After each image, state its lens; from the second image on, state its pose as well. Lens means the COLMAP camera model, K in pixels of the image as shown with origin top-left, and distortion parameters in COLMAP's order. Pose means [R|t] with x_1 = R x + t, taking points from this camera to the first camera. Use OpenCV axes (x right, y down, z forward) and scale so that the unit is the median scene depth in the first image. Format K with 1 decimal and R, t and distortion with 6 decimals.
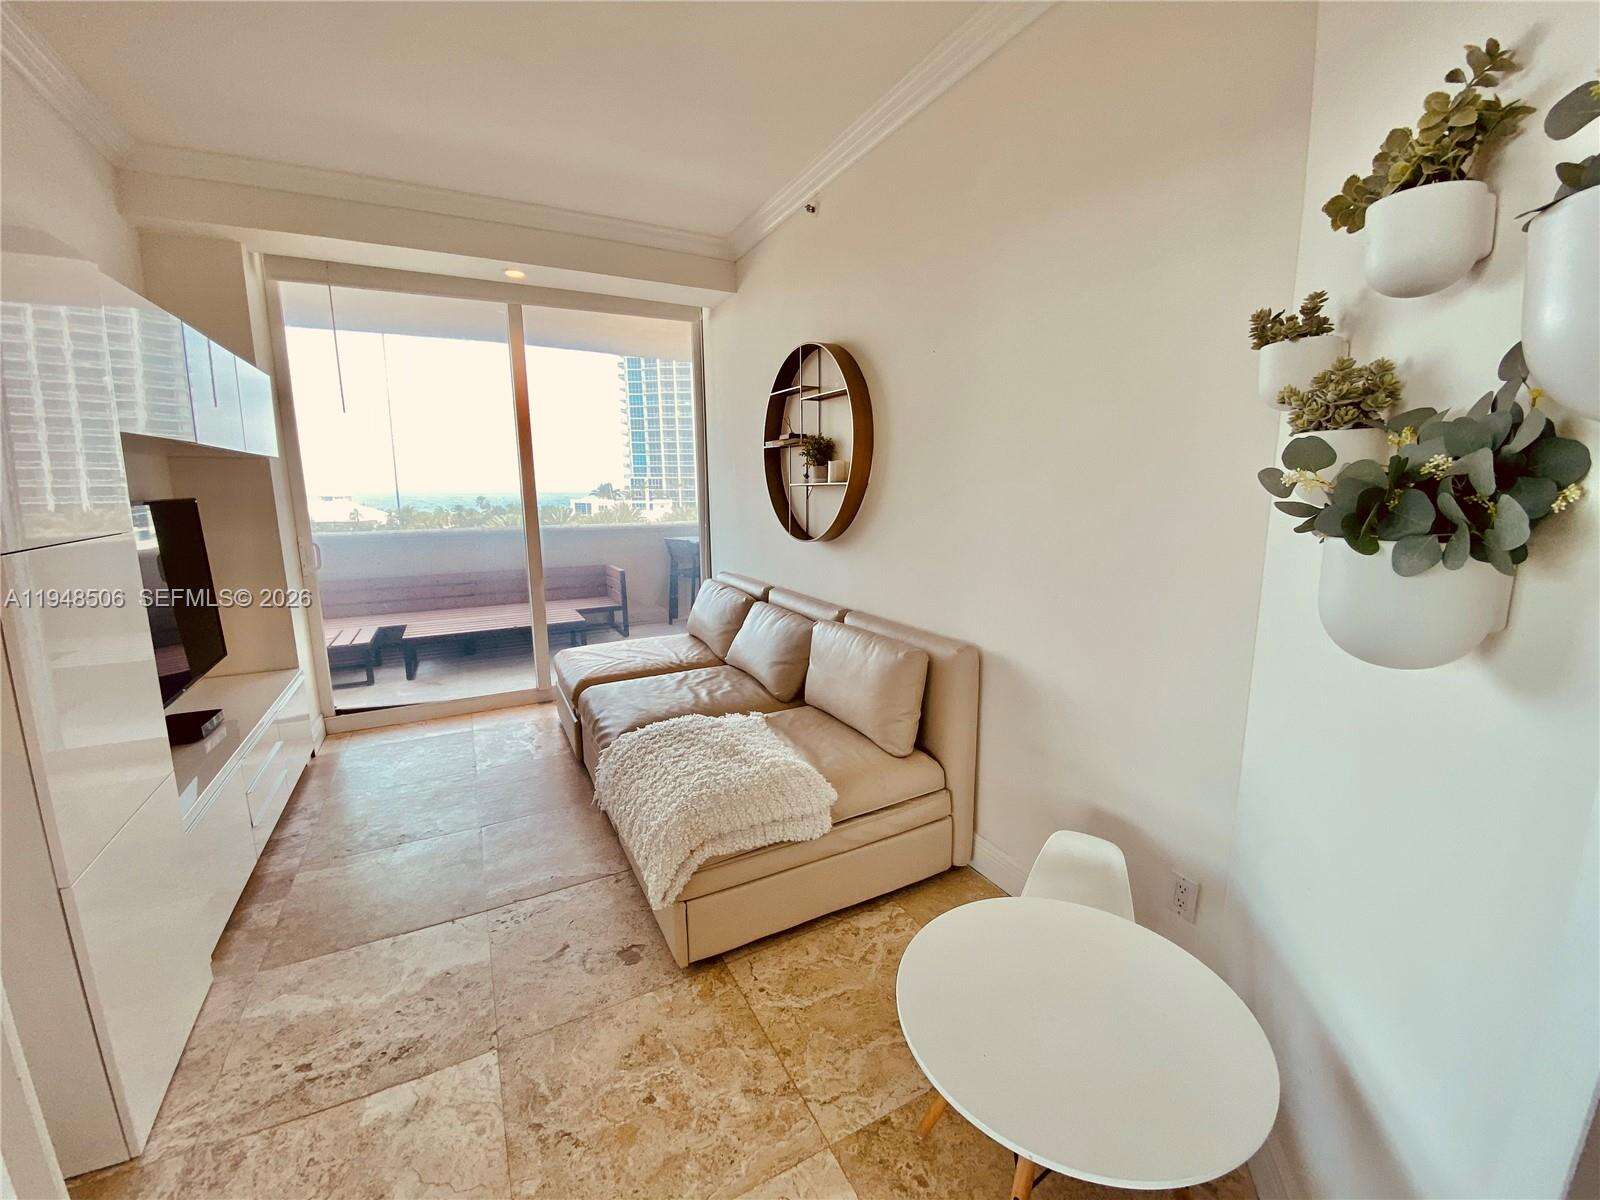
lens RADIAL K [[644.9, 0, 804.8], [0, 644.9, 595.5], [0, 0, 1]] dist [0.023516, -0.022461]
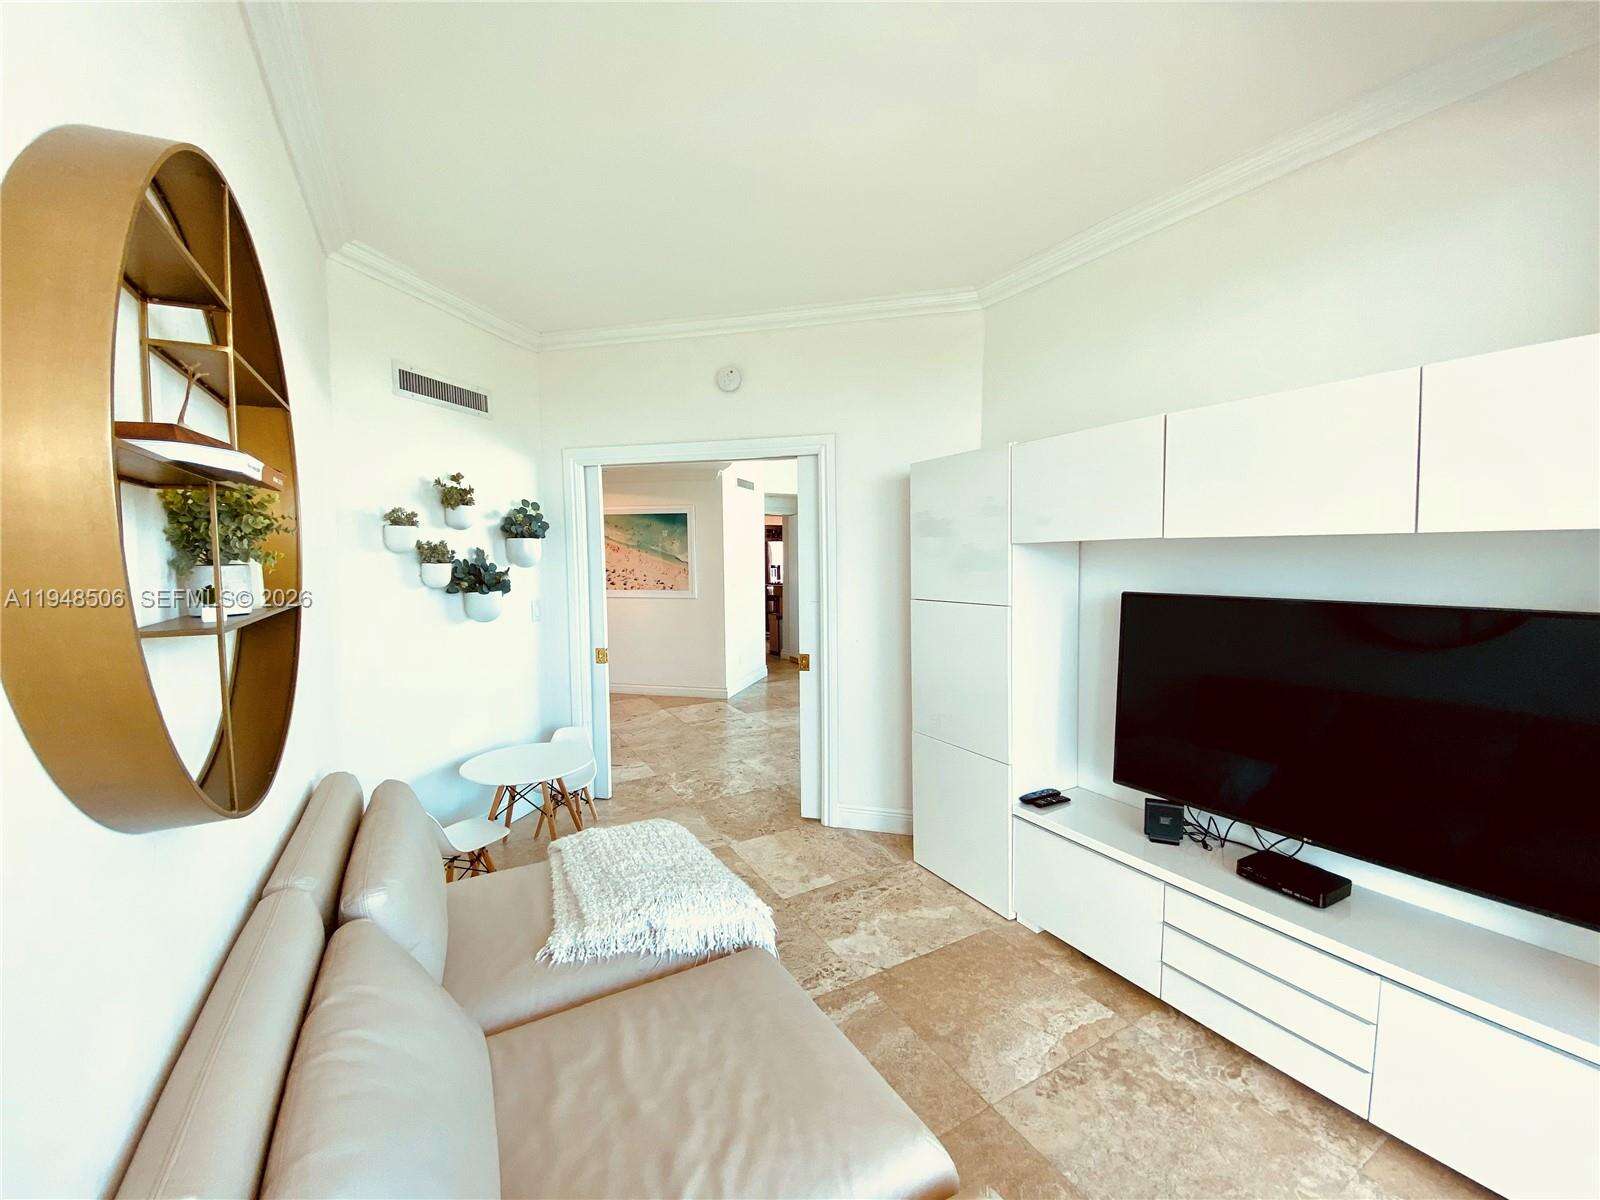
lens RADIAL K [[644.9, 0, 804.8], [0, 644.9, 595.5], [0, 0, 1]] dist [0.023516, -0.022461]
pose [[-0.999512, 0.015397, -0.027170, -0.423080], [0.008819, 0.973764, 0.227391, -0.410484], [0.029958, 0.227040, -0.973425, 2.122166]]
